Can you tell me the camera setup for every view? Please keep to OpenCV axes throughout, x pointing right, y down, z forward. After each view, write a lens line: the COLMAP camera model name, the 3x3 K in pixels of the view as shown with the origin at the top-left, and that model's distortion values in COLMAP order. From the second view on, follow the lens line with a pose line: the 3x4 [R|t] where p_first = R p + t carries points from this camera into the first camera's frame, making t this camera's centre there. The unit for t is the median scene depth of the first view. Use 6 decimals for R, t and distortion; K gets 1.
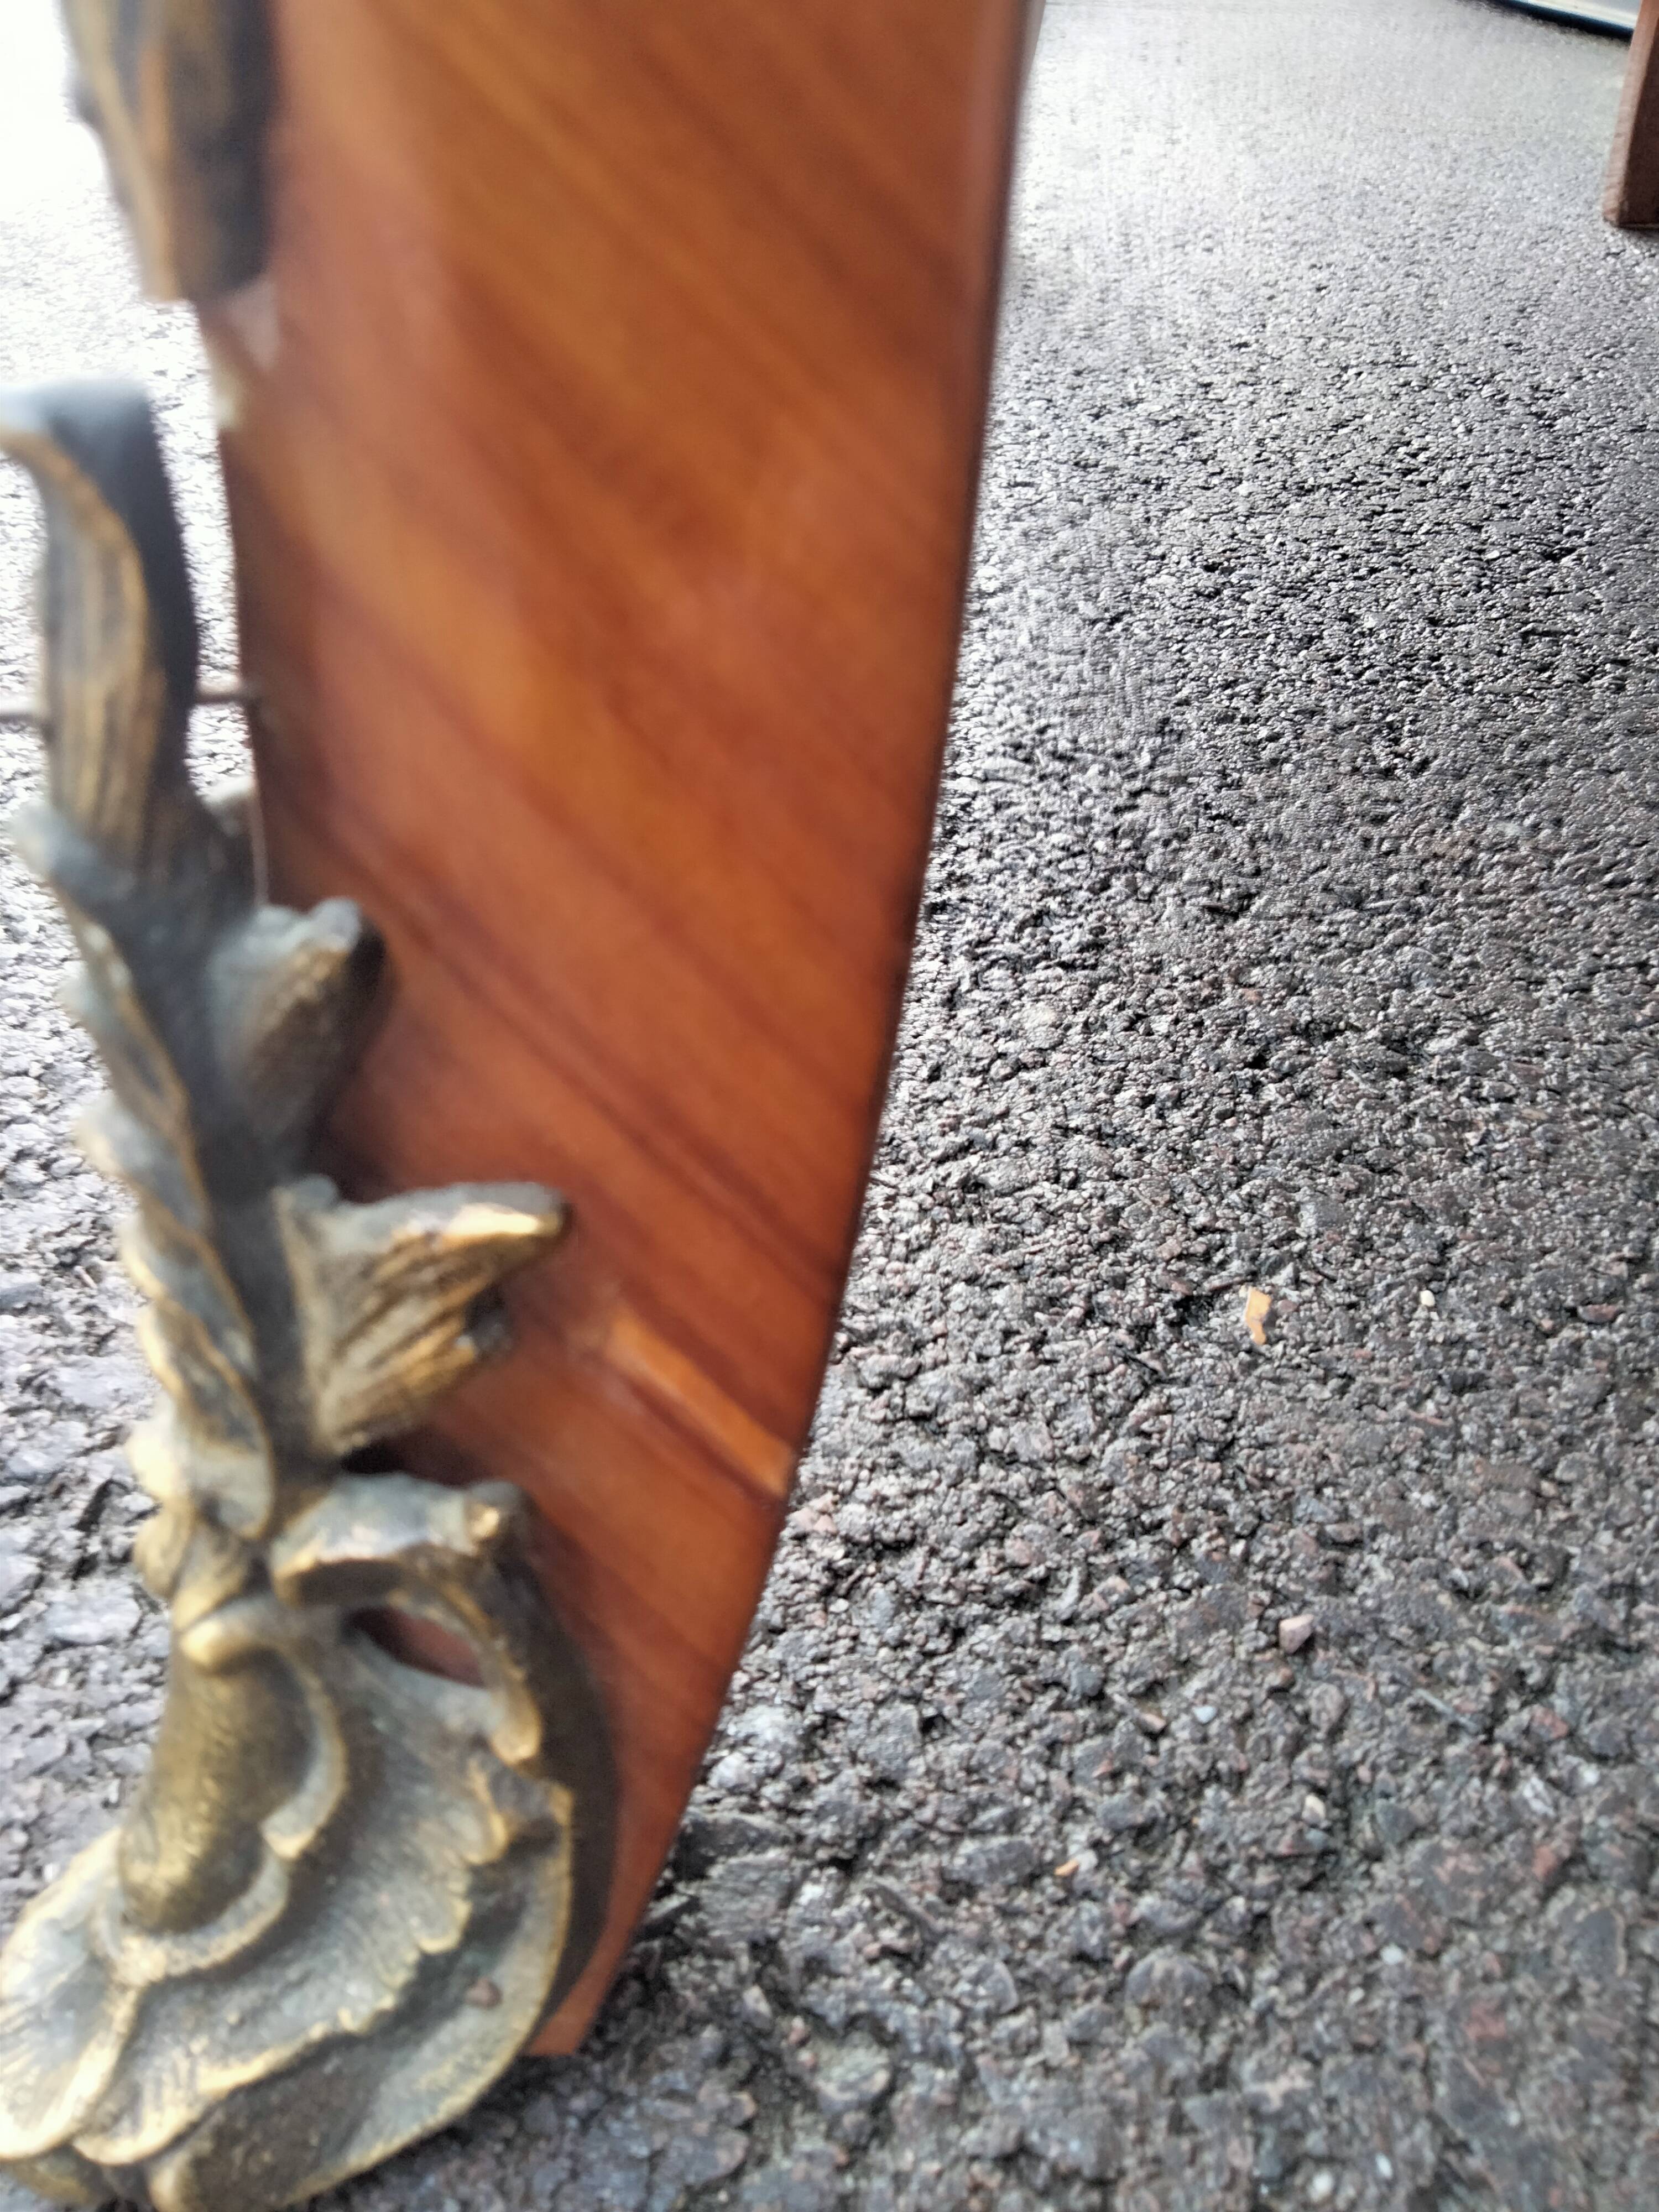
lens RADIAL K [[1649.3, 0, 811.8], [0, 1649.3, 1097.4], [0, 0, 1]] dist [0.006266, 0.018547]
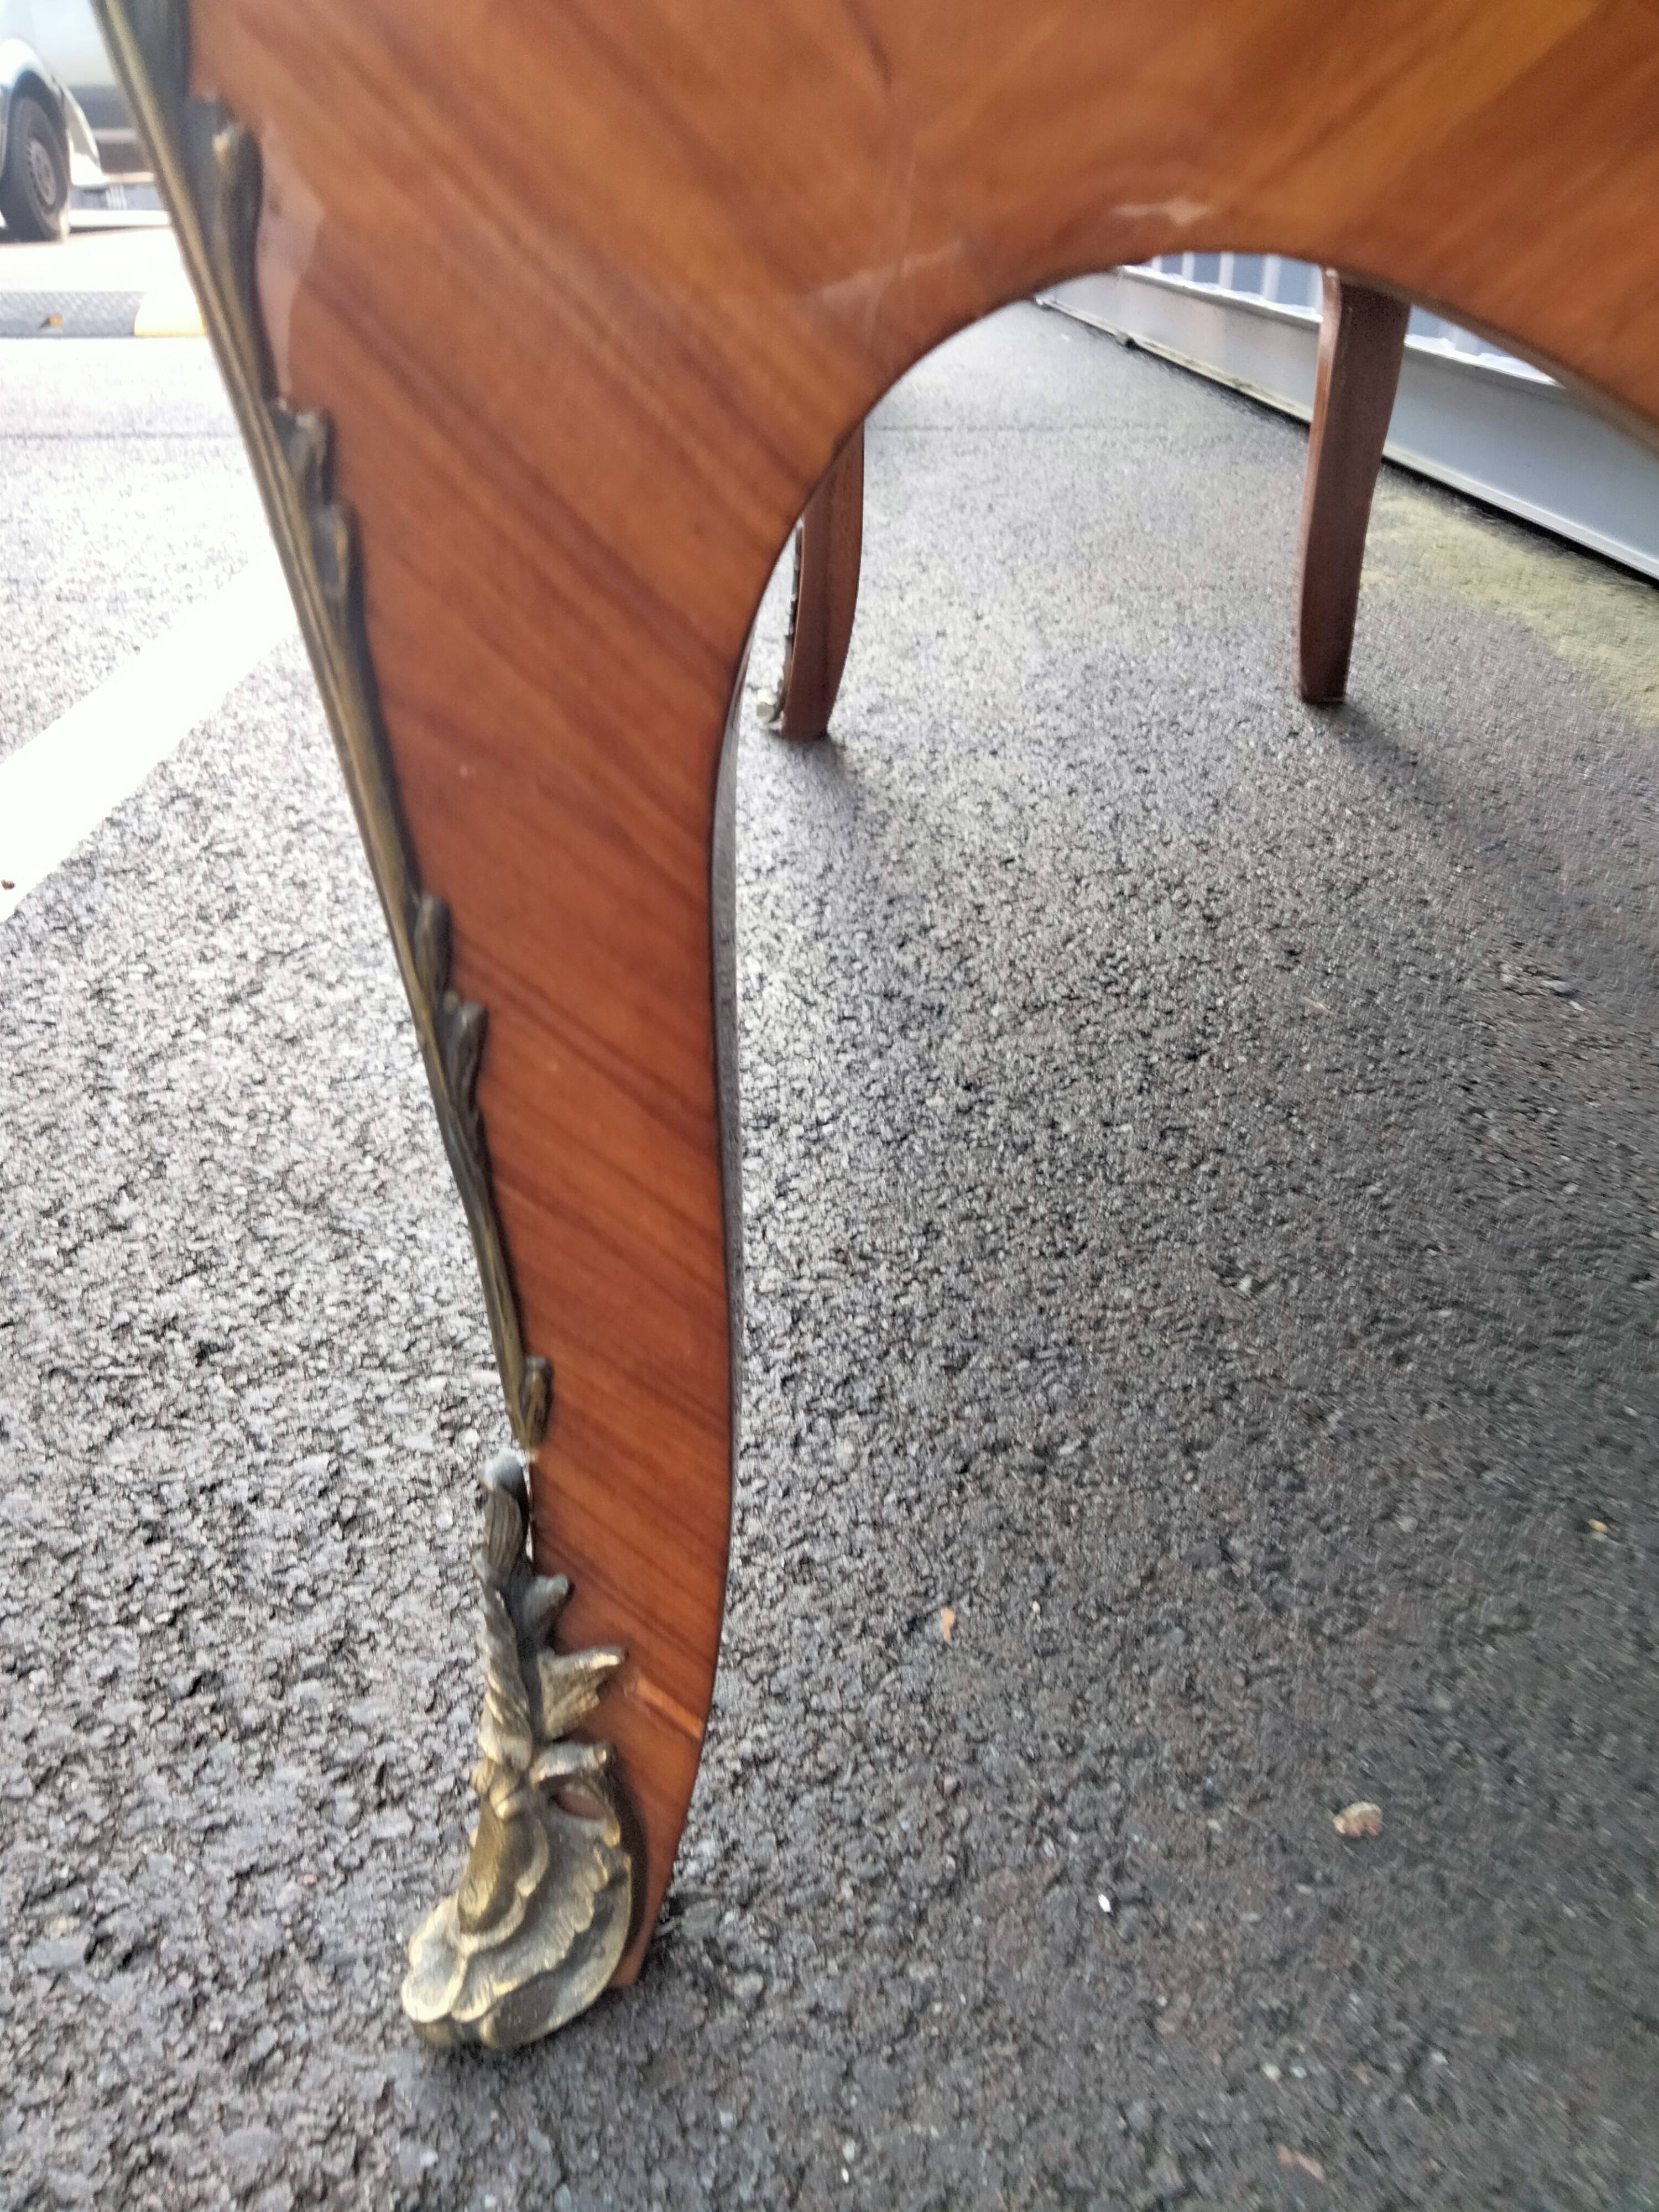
lens RADIAL K [[1649.3, 0, 836.8], [0, 1649.3, 1105.9], [0, 0, 1]] dist [0.006266, 0.018547]
pose [[0.996287, -0.064991, 0.056461, 0.074833], [0.071753, 0.989249, -0.127428, -0.272077], [-0.047572, 0.131007, 0.990239, -1.169424]]
